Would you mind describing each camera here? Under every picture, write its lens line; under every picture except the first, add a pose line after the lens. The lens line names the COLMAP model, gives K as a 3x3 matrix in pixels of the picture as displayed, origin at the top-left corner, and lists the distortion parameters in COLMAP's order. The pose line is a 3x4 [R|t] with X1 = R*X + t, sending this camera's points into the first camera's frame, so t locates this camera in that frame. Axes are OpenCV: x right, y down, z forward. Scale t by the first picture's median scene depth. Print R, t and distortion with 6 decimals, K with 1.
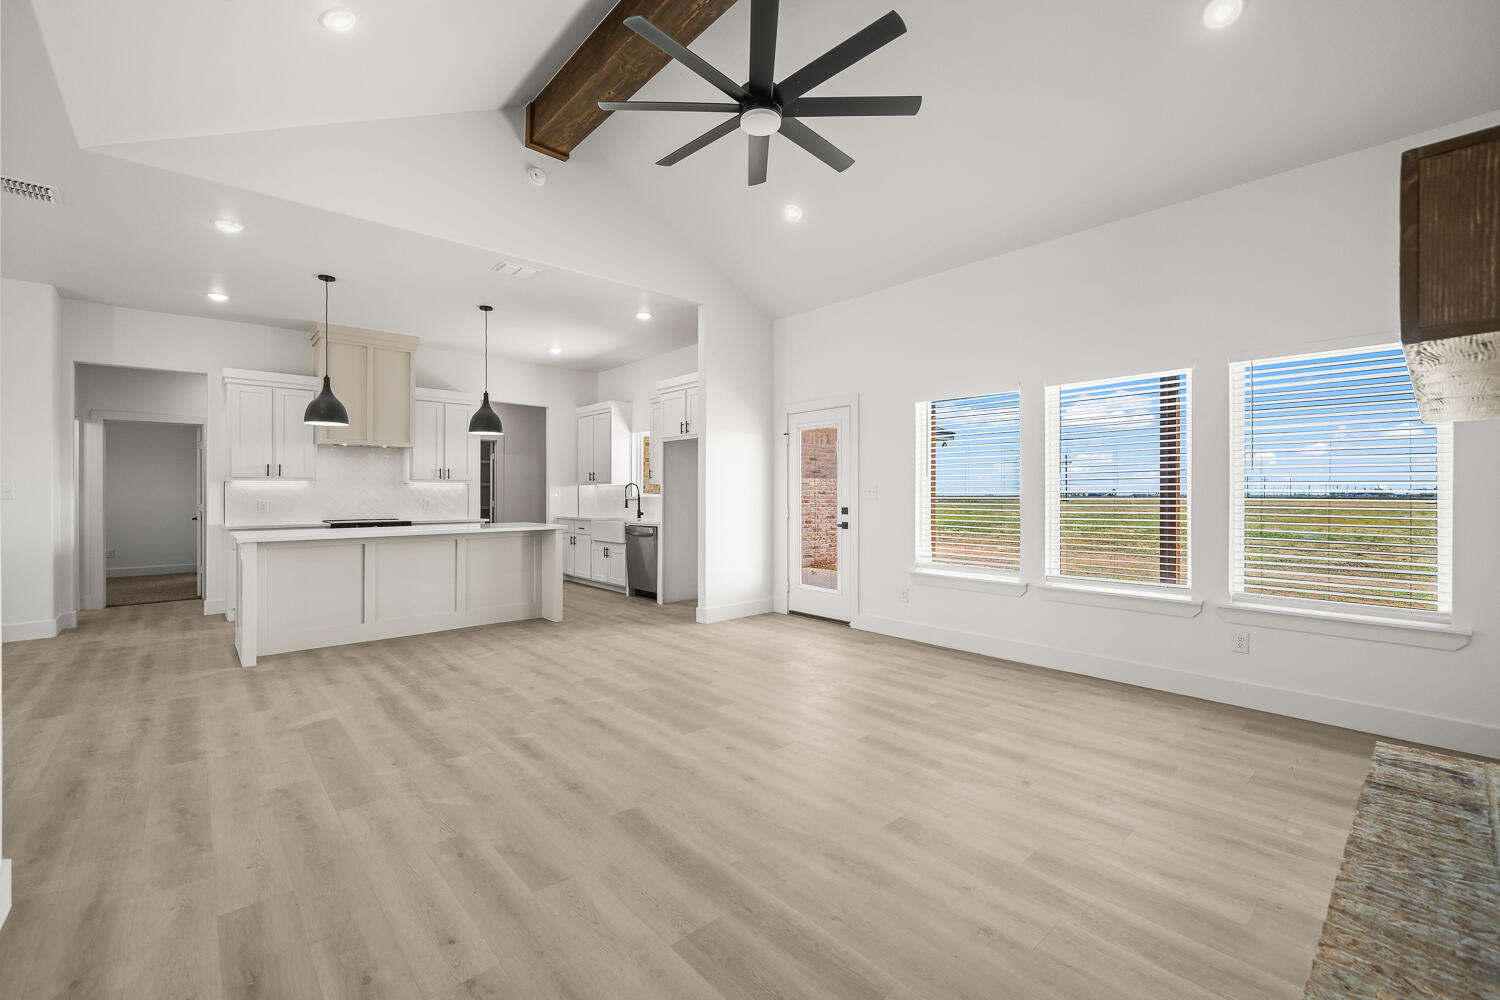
lens RADIAL K [[623.8, 0, 749.0], [0, 623.8, 491.6], [0, 0, 1]] dist [-0.002111, 0.001744]
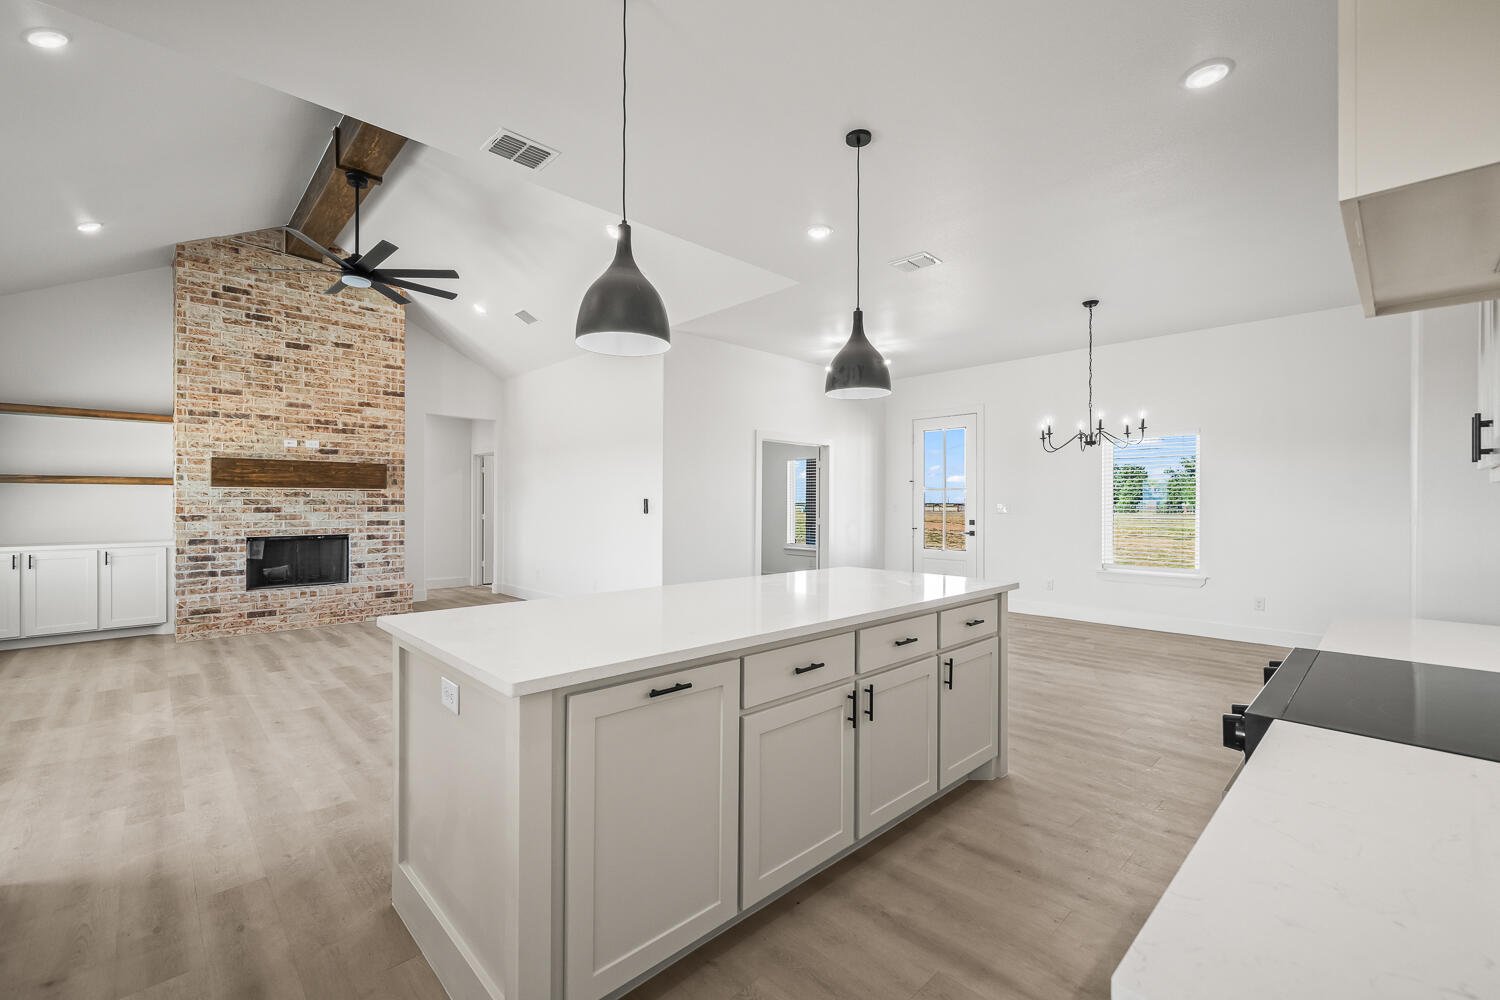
lens RADIAL K [[642.1, 0, 747.8], [0, 642.1, 498.9], [0, 0, 1]] dist [-0.005490, 0.002953]
pose [[-0.999697, -0.001062, -0.024599, -0.724739], [-0.000851, 0.999963, -0.008605, -0.010582], [0.024607, -0.008582, -0.999660, 2.035562]]
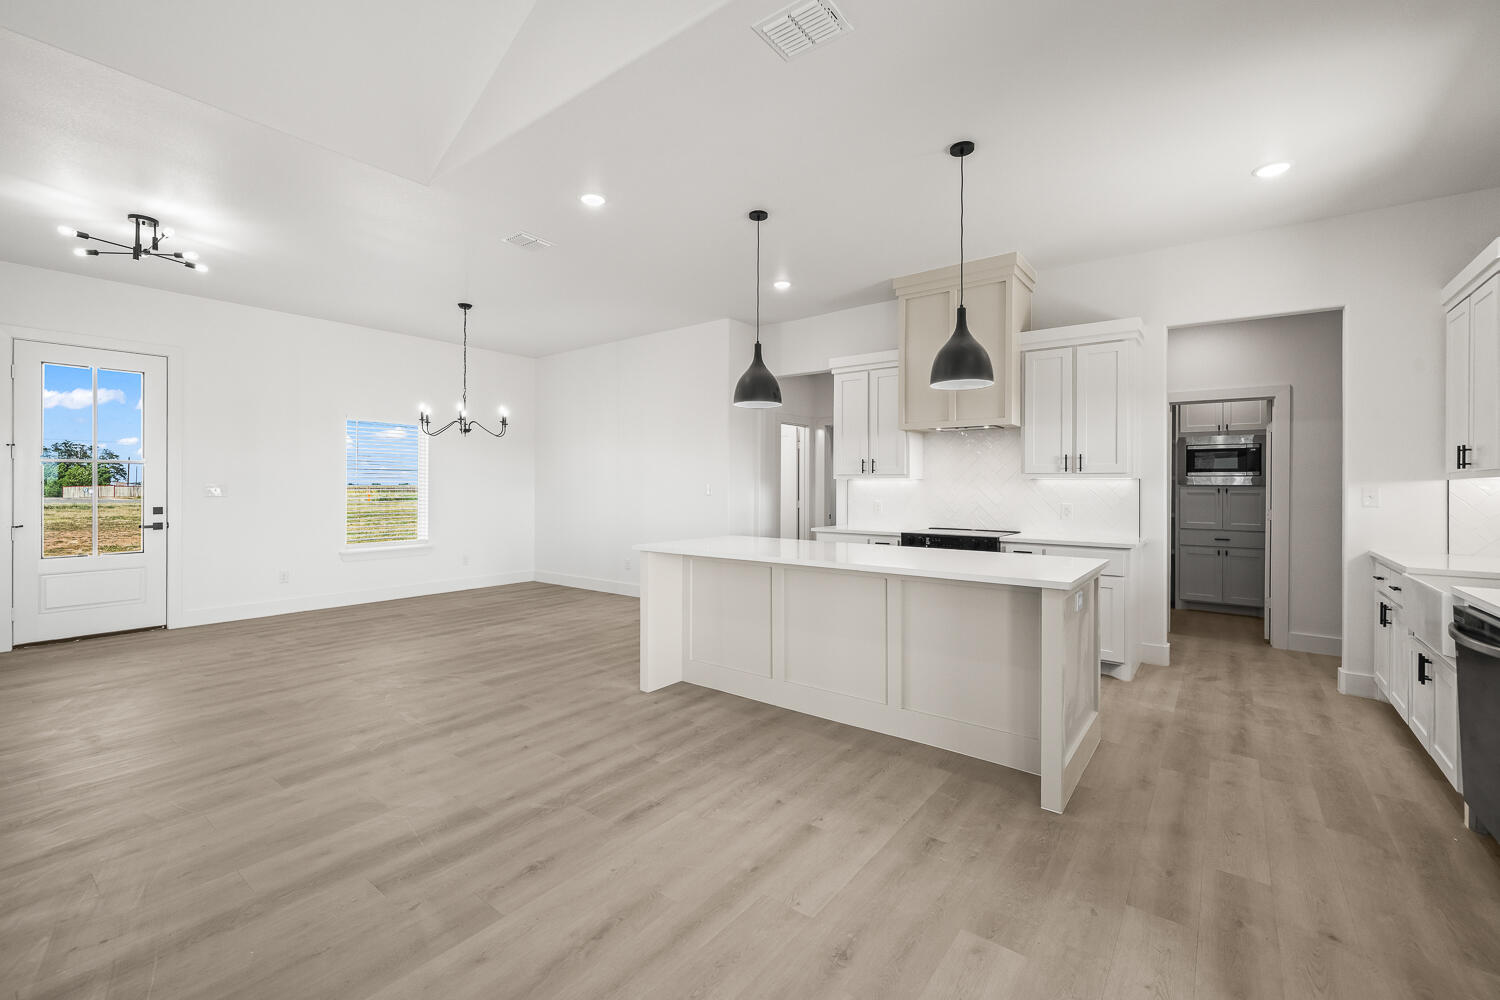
lens RADIAL K [[623.8, 0, 745.4], [0, 623.8, 493.3], [0, 0, 1]] dist [-0.002111, 0.001744]
pose [[0.181715, 0.011537, -0.983284, 0.098740], [-0.001624, 0.999933, 0.011433, -0.010827], [0.983350, -0.000481, 0.181722, 1.086597]]
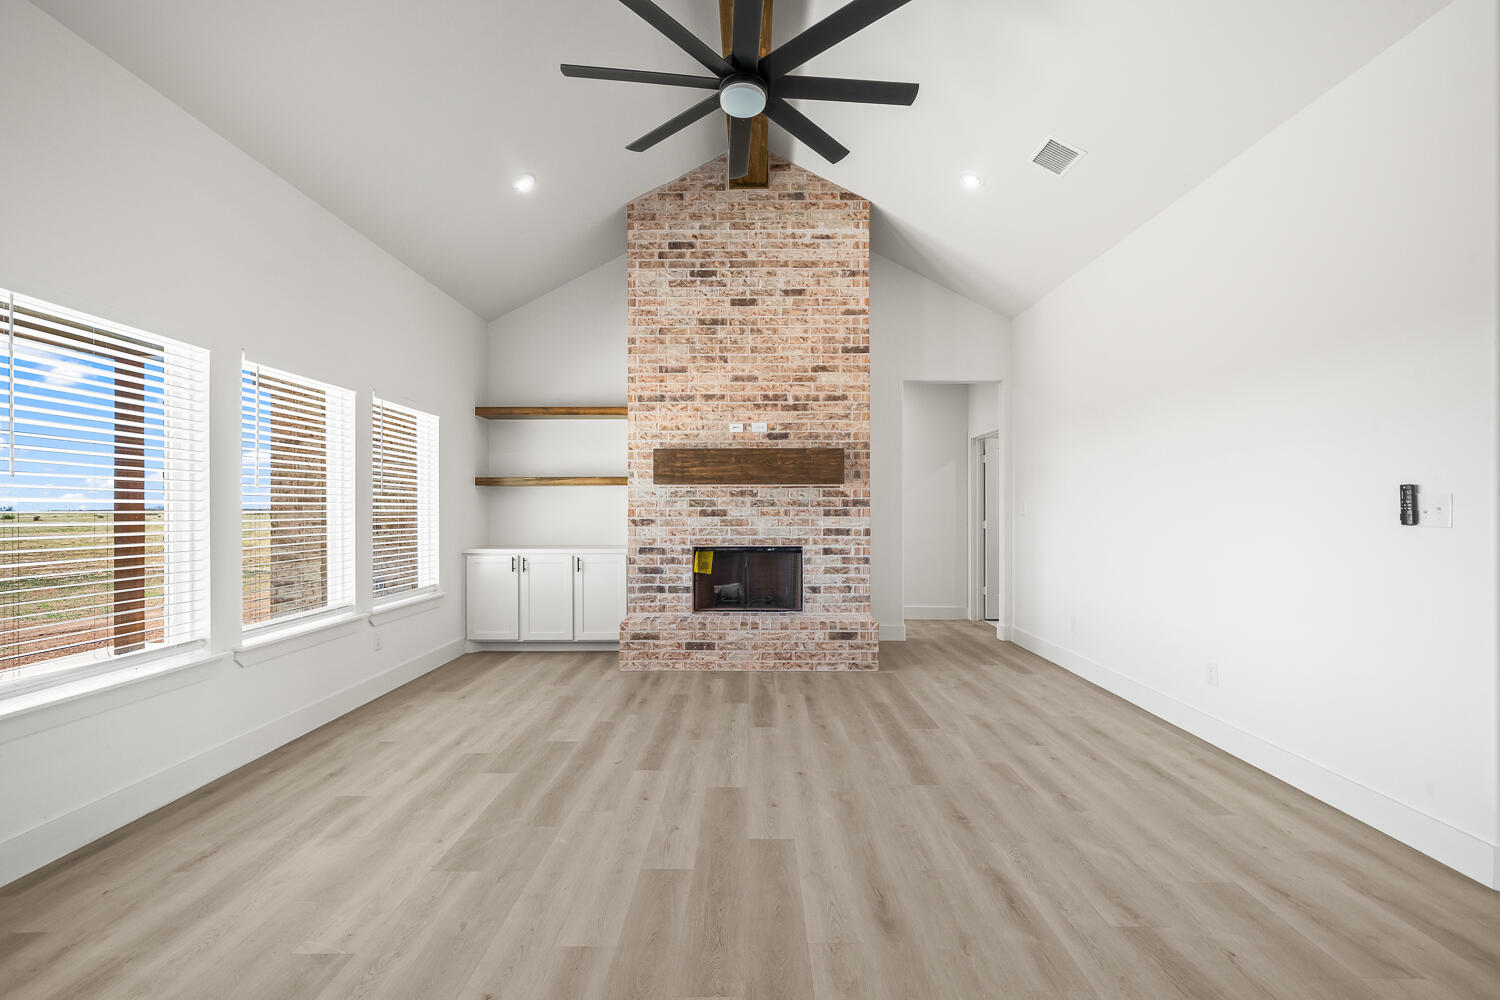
lens RADIAL K [[623.8, 0, 746.0], [0, 623.8, 508.7], [0, 0, 1]] dist [-0.002111, 0.001744]
pose [[-0.736527, 0.001984, 0.676405, -0.447335], [-0.000553, 0.999994, -0.003536, 0.000223], [-0.676408, -0.002979, -0.736522, 1.256680]]
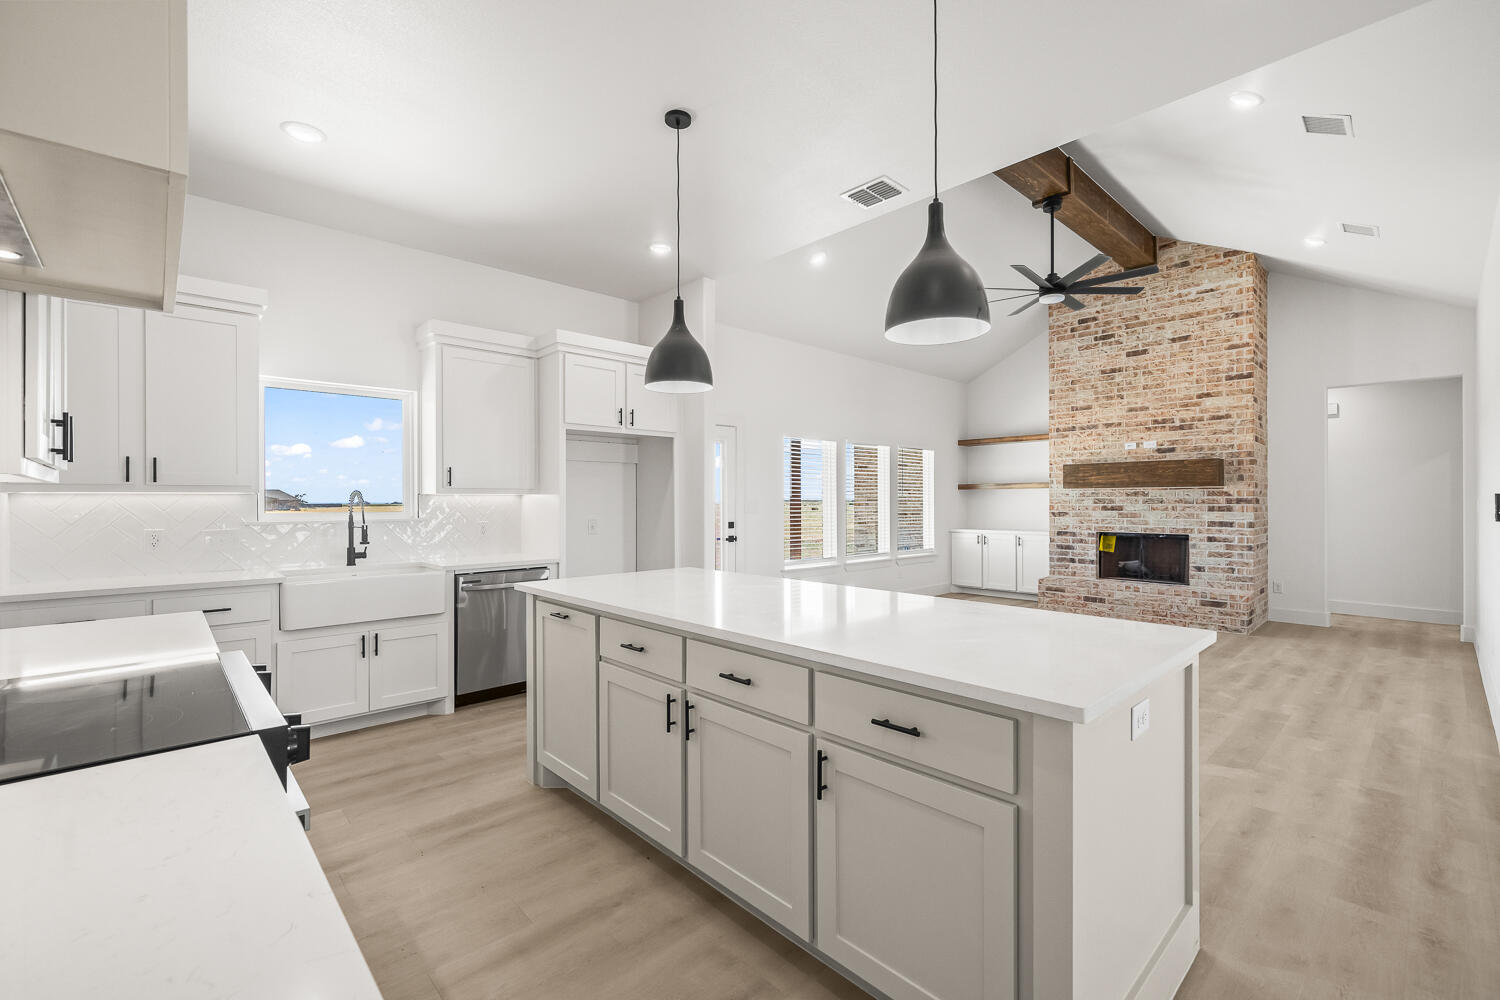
lens RADIAL K [[642.1, 0, 738.6], [0, 642.1, 502.2], [0, 0, 1]] dist [-0.005490, 0.002953]
pose [[-0.006560, -0.000254, 0.999978, -1.357643], [-0.000628, 1.000000, 0.000250, -0.011992], [-0.999978, -0.000626, -0.006560, 1.439972]]
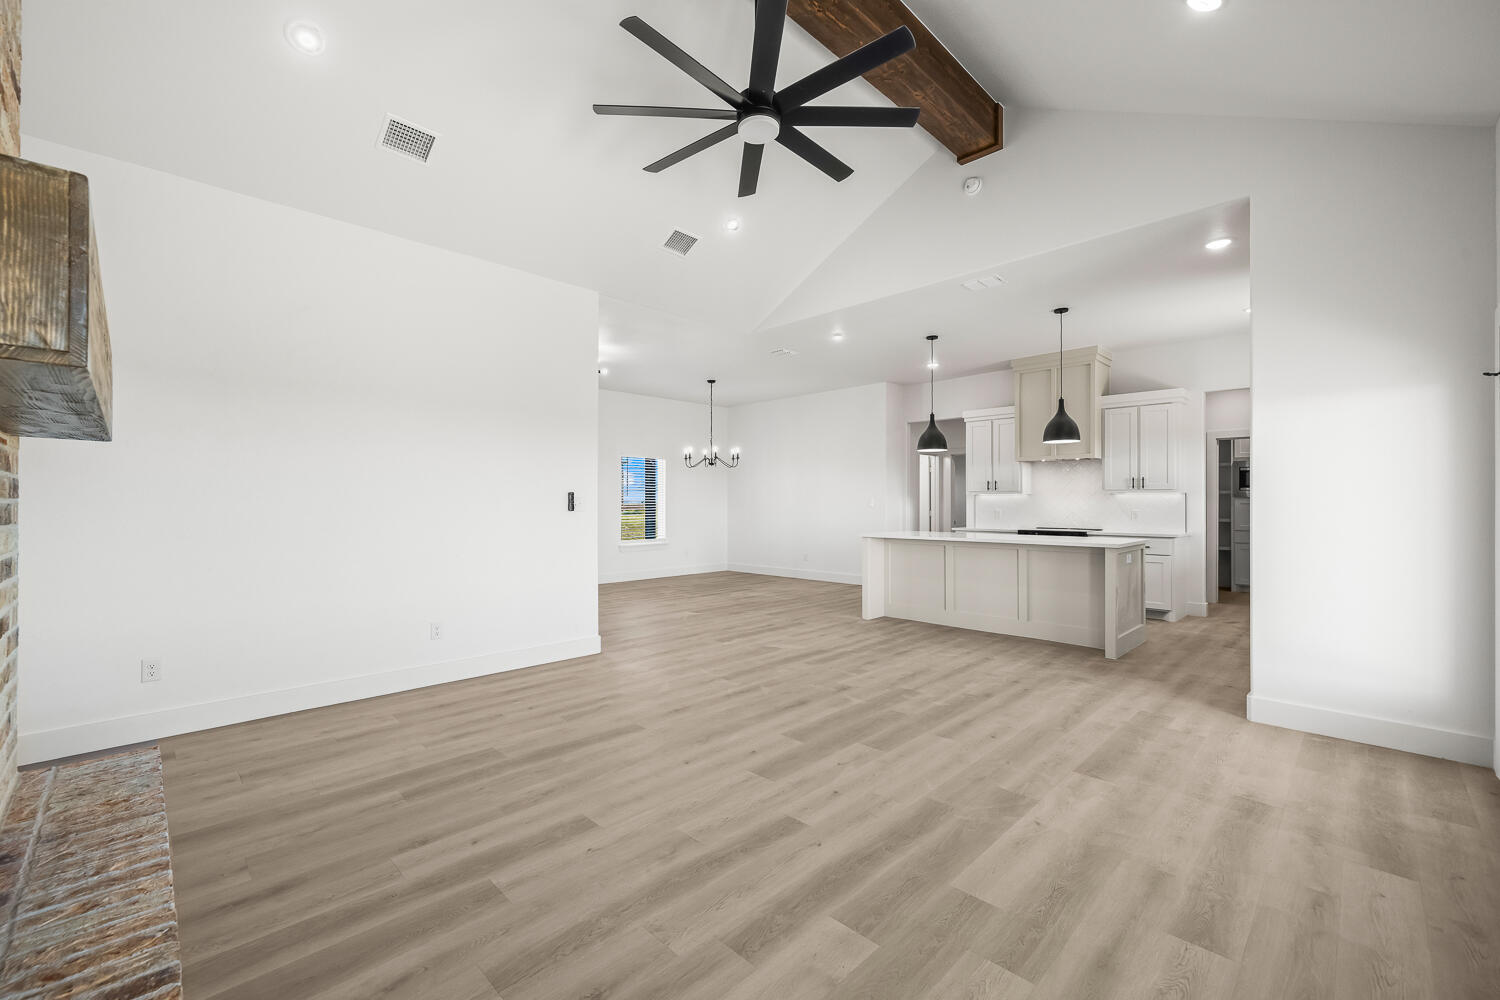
lens RADIAL K [[623.8, 0, 745.8], [0, 623.8, 505.7], [0, 0, 1]] dist [-0.002111, 0.001744]
pose [[0.054797, 0.005388, -0.998483, 0.753679], [0.002457, 0.999982, 0.005531, -0.003587], [0.998494, -0.002756, 0.054783, 0.701267]]
